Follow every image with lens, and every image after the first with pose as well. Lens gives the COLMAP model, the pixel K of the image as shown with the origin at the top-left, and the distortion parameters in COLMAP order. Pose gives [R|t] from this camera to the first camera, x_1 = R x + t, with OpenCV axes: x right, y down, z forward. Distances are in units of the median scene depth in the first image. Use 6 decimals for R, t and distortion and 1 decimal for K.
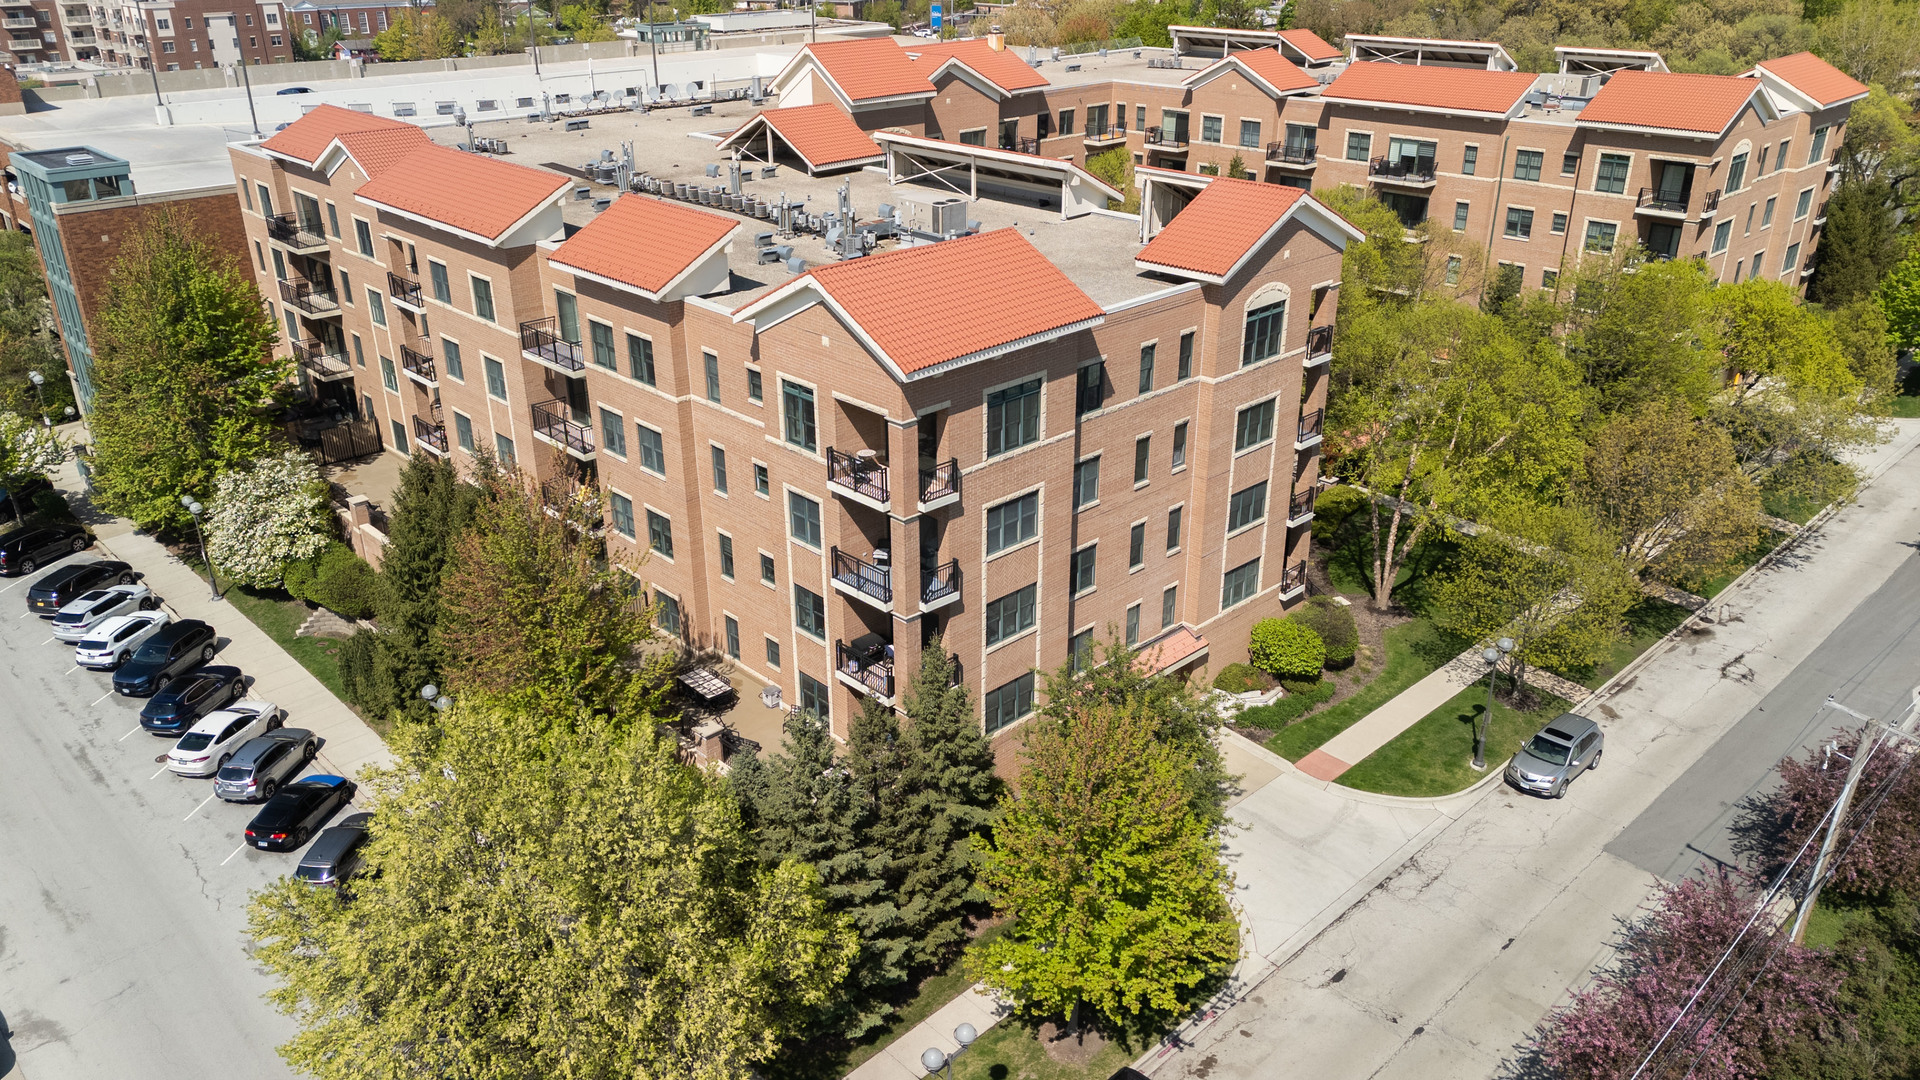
lens RADIAL K [[1415.1, 0, 963.4], [0, 1415.1, 536.6], [0, 0, 1]] dist [0.069645, -0.054162]
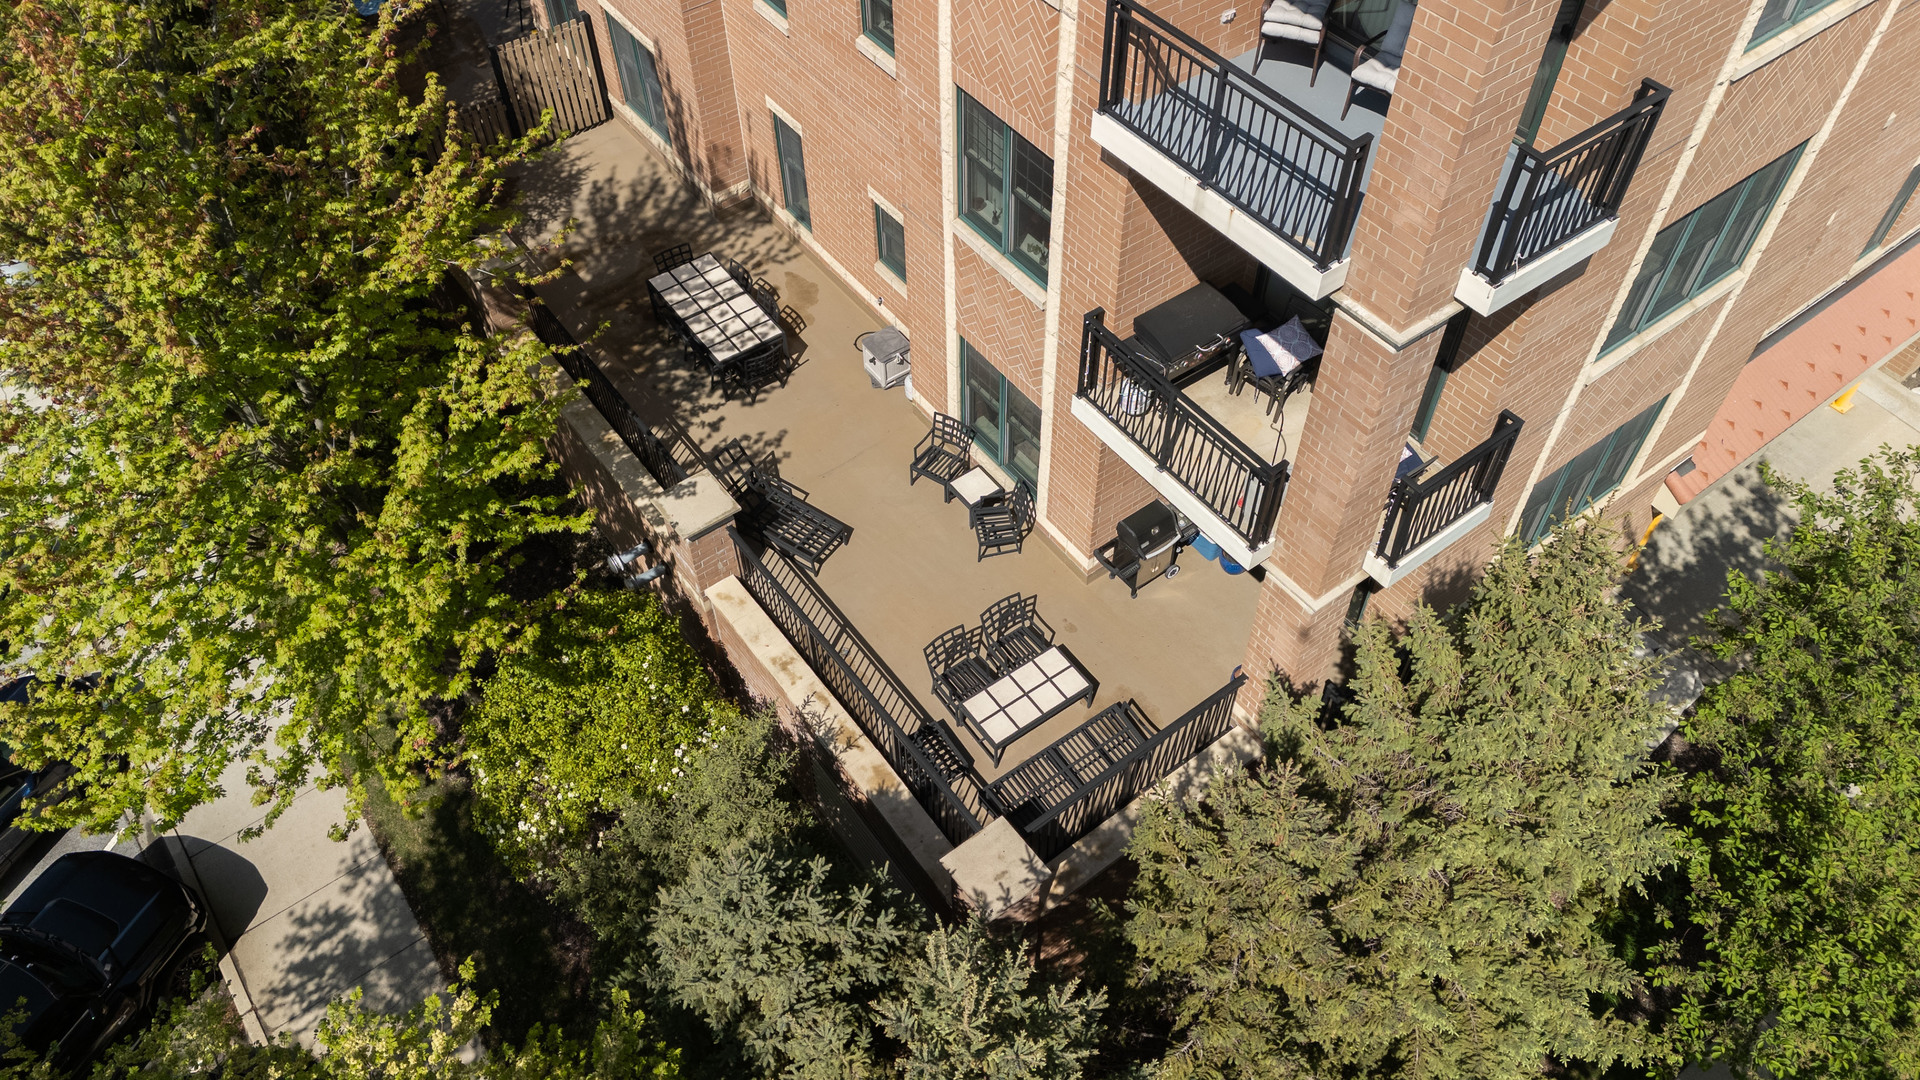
lens RADIAL K [[1415.1, 0, 960.0], [0, 1415.1, 544.7], [0, 0, 1]] dist [0.069645, -0.054162]
pose [[0.992149, 0.092283, -0.084406, -0.080158], [-0.044754, 0.892206, 0.449405, -0.015354], [0.116780, -0.442099, 0.889331, 0.657910]]
